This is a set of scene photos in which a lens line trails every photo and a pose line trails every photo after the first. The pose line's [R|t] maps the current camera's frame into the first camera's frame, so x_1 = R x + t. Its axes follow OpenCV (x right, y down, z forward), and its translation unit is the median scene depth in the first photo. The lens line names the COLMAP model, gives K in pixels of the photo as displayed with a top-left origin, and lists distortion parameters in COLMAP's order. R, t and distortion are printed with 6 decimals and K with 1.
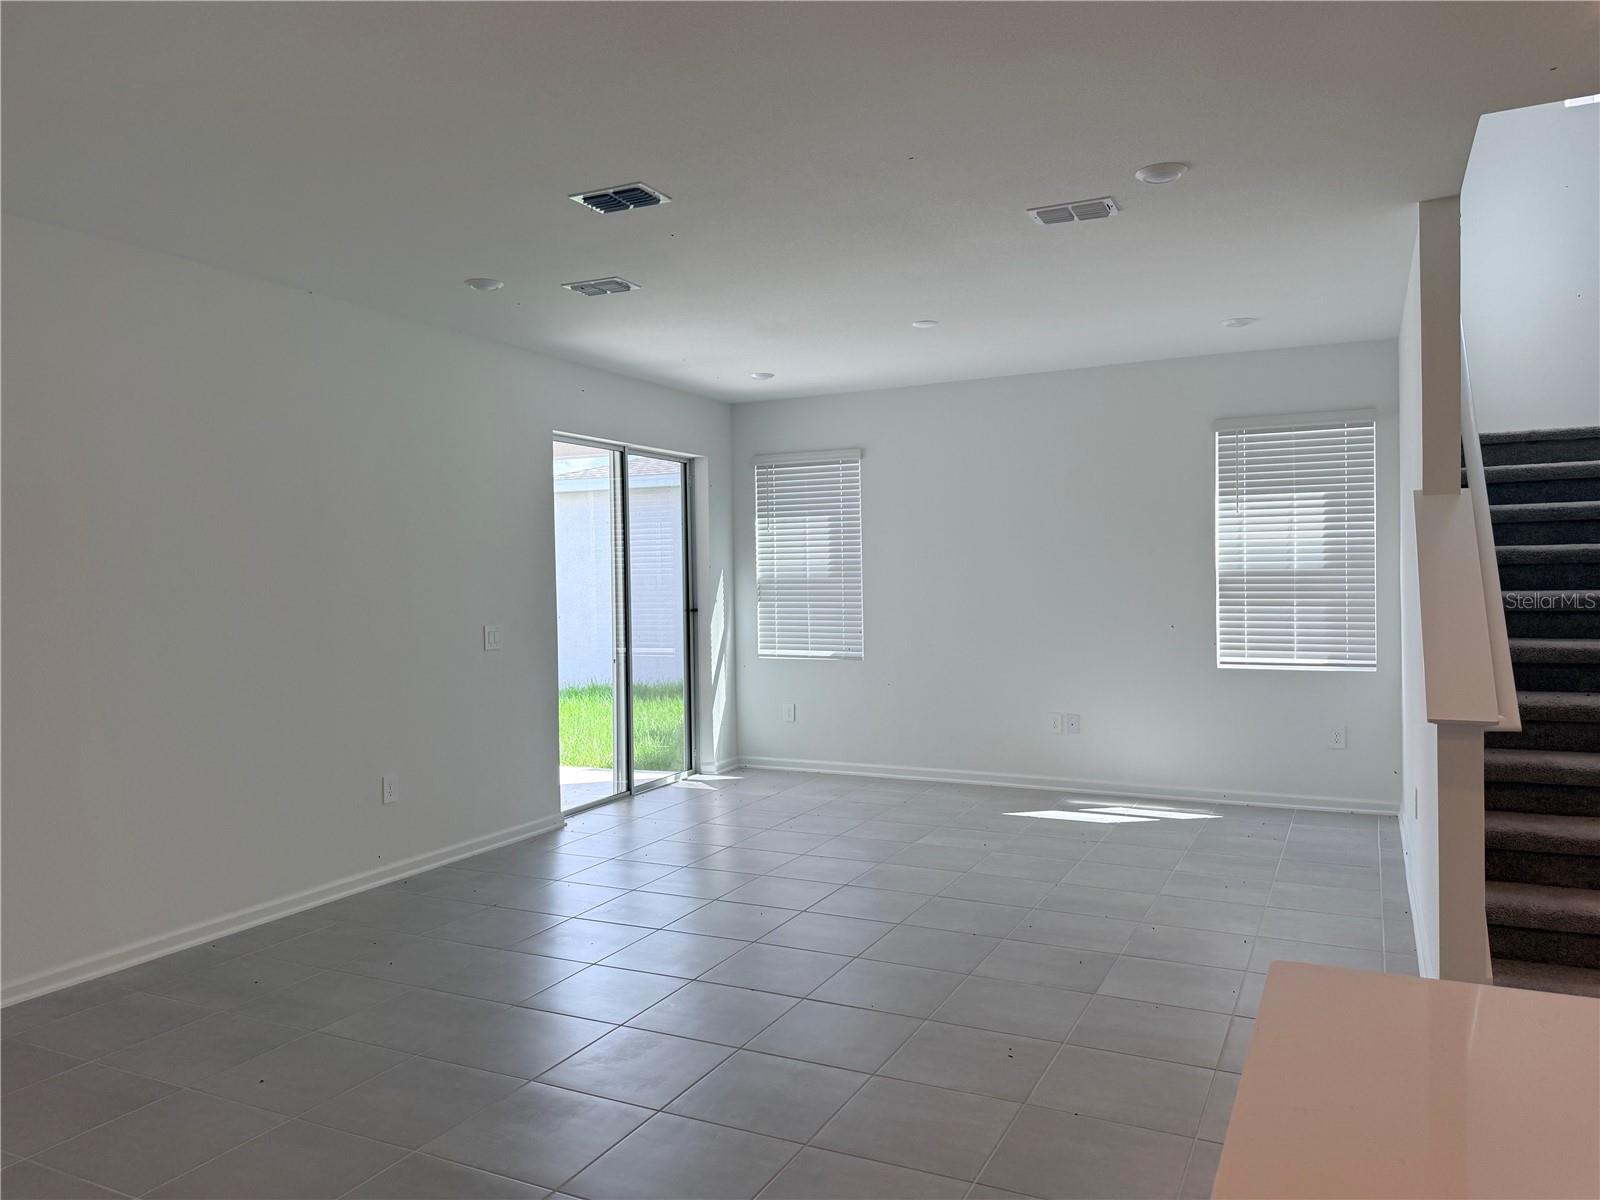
lens RADIAL K [[1114.6, 0, 800.0], [0, 1114.6, 600.0], [0, 0, 1]] dist [0.128795, -0.167461]
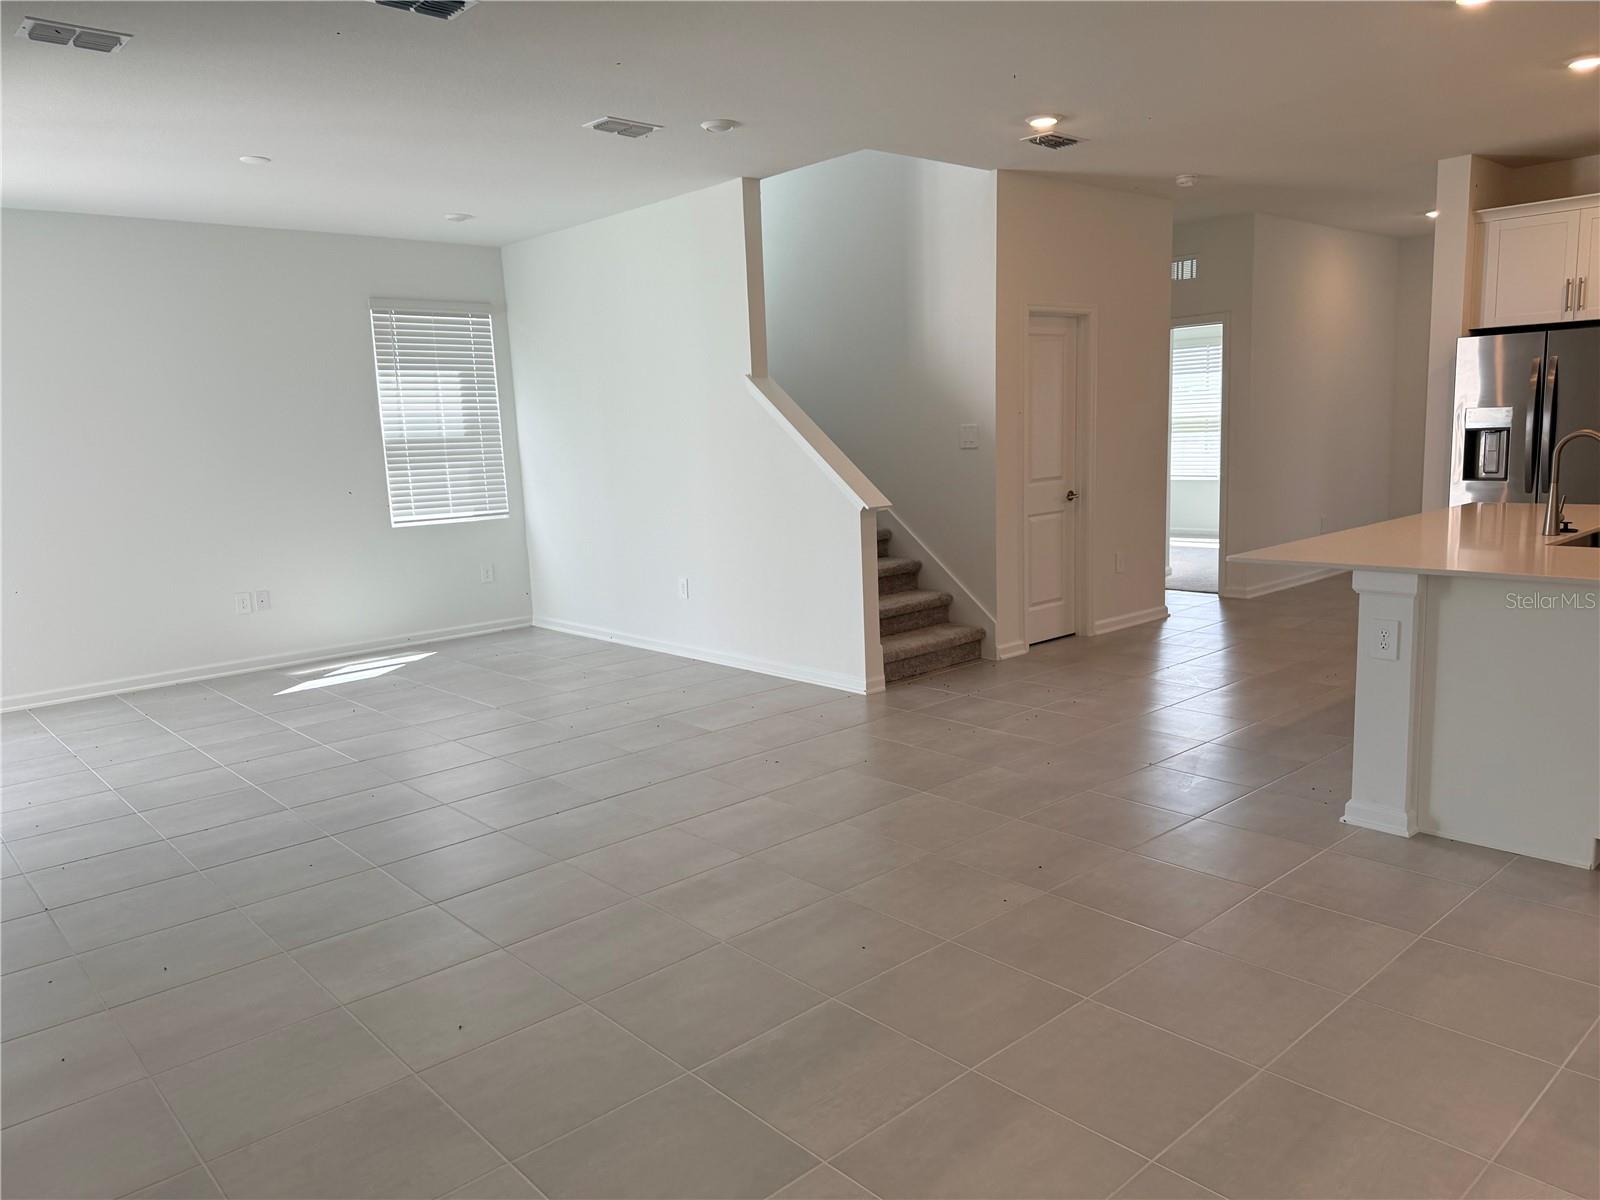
lens RADIAL K [[1119.2, 0, 803.1], [0, 1119.2, 608.0], [0, 0, 1]] dist [0.113701, -0.138165]
pose [[0.383223, -0.149858, 0.911418, -0.519214], [0.054406, 0.988700, 0.139688, 0.004562], [-0.922052, -0.003946, 0.387046, 0.200158]]
